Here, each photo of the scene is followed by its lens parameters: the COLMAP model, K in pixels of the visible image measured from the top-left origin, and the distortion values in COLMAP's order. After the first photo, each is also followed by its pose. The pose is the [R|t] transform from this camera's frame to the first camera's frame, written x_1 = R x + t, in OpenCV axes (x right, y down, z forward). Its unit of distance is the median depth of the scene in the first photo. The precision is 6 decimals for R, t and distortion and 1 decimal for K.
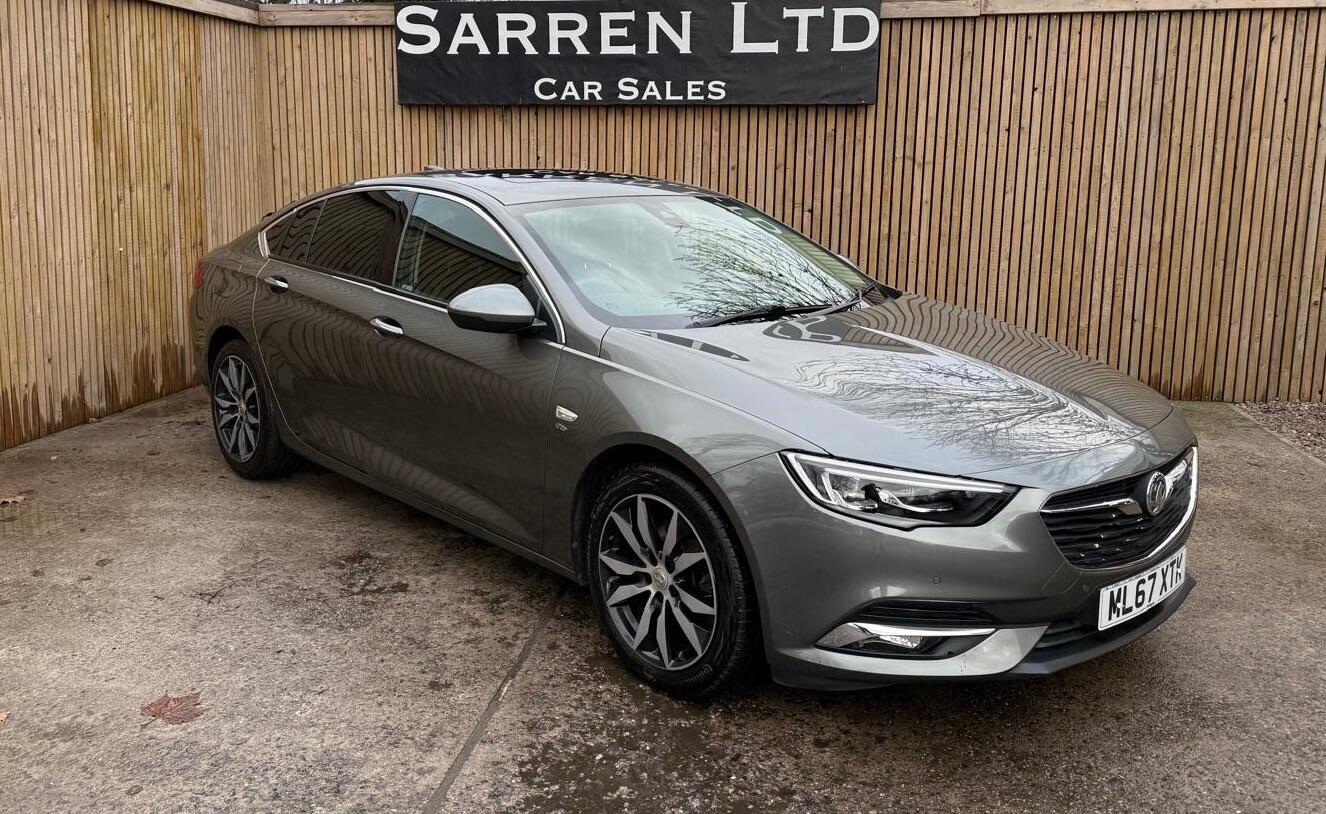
lens RADIAL K [[1109.2, 0, 654.0], [0, 1109.2, 332.3], [0, 0, 1]] dist [0.181559, -0.353179]
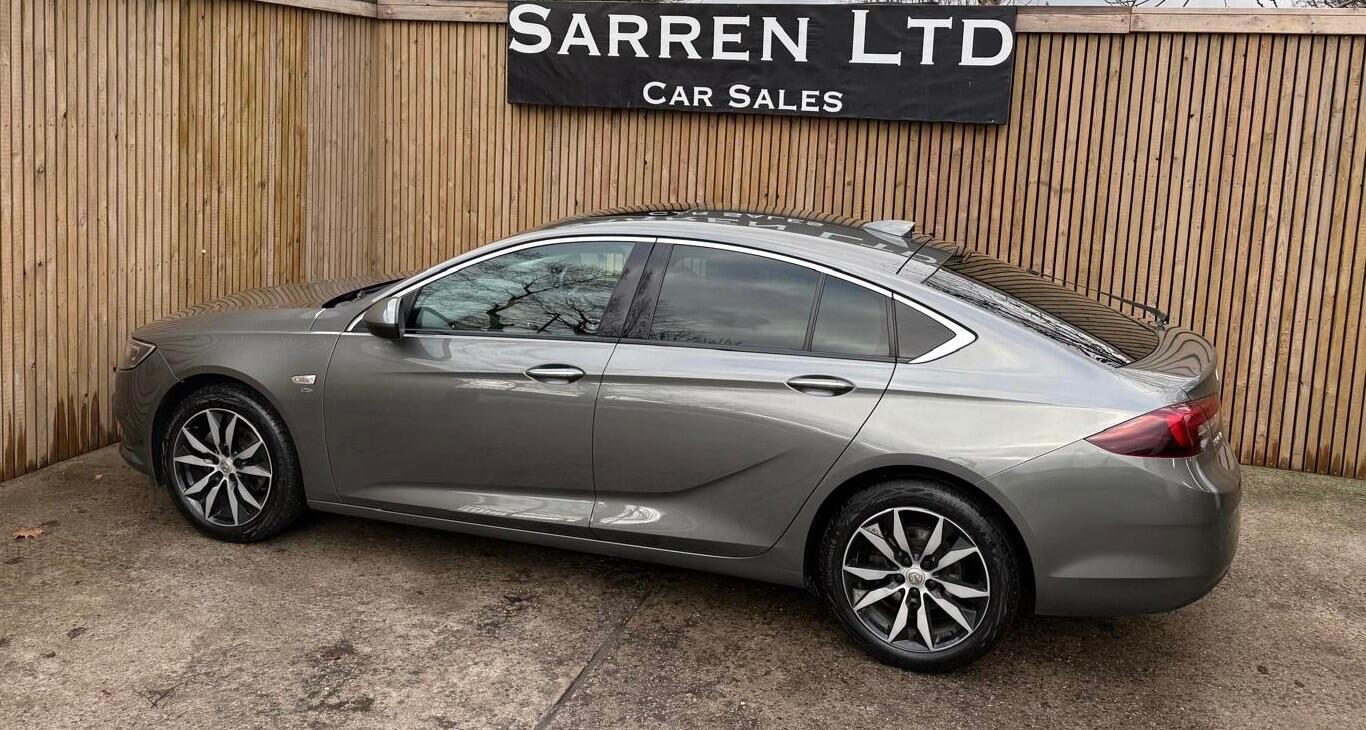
lens RADIAL K [[1110.7, 0, 709.5], [0, 1110.7, 235.8], [0, 0, 1]] dist [0.179371, -0.357424]
pose [[0.991042, 0.047524, -0.124805, 0.075735], [-0.052319, 0.998002, -0.035426, -0.067509], [0.122872, 0.041639, 0.991549, 0.073801]]
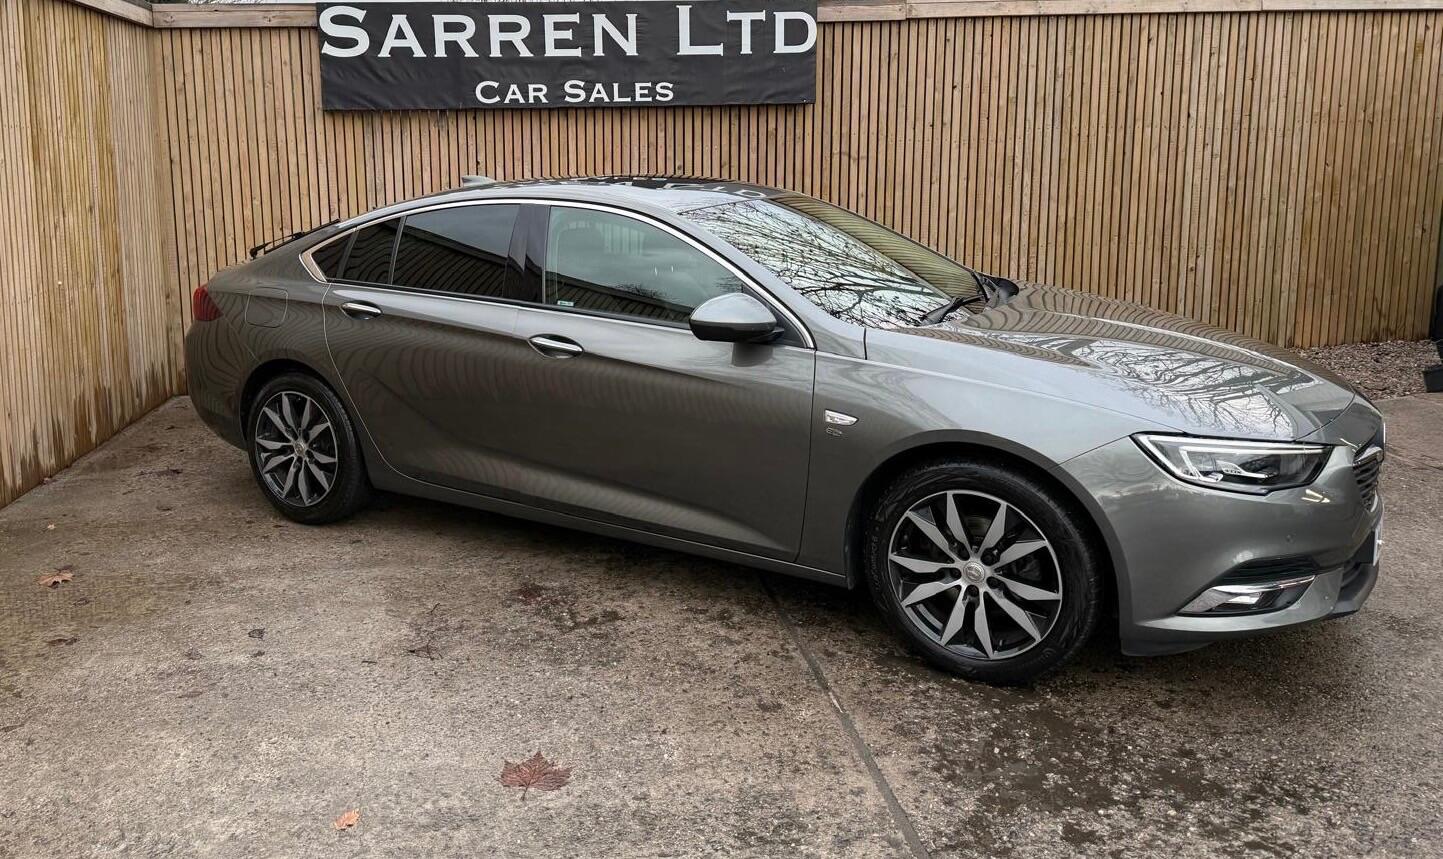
lens RADIAL K [[1108.6, 0, 640.3], [0, 1108.6, 311.9], [0, 0, 1]] dist [0.162605, -0.291271]
pose [[0.965246, -0.064050, 0.253374, -0.234049], [0.067961, 0.997665, -0.006703, -0.012694], [-0.252353, 0.023690, 0.967345, 0.035537]]
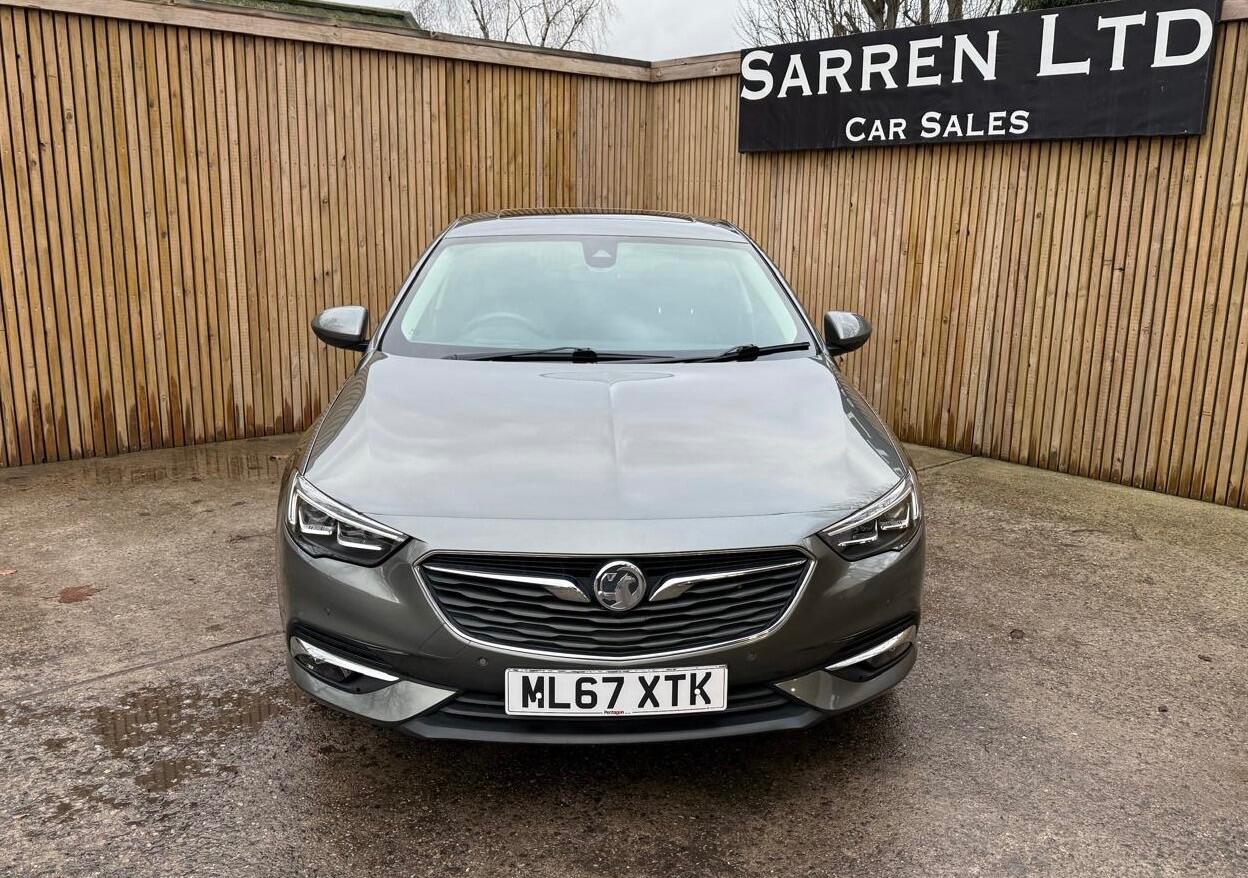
lens RADIAL K [[1120.8, 0, 664.0], [0, 1120.8, 480.1], [0, 0, 1]] dist [0.153530, -0.276445]
pose [[0.784585, 0.151456, -0.601238, 0.409147], [-0.107270, 0.988241, 0.108962, -0.013463], [0.610671, -0.020995, 0.791606, 0.142692]]
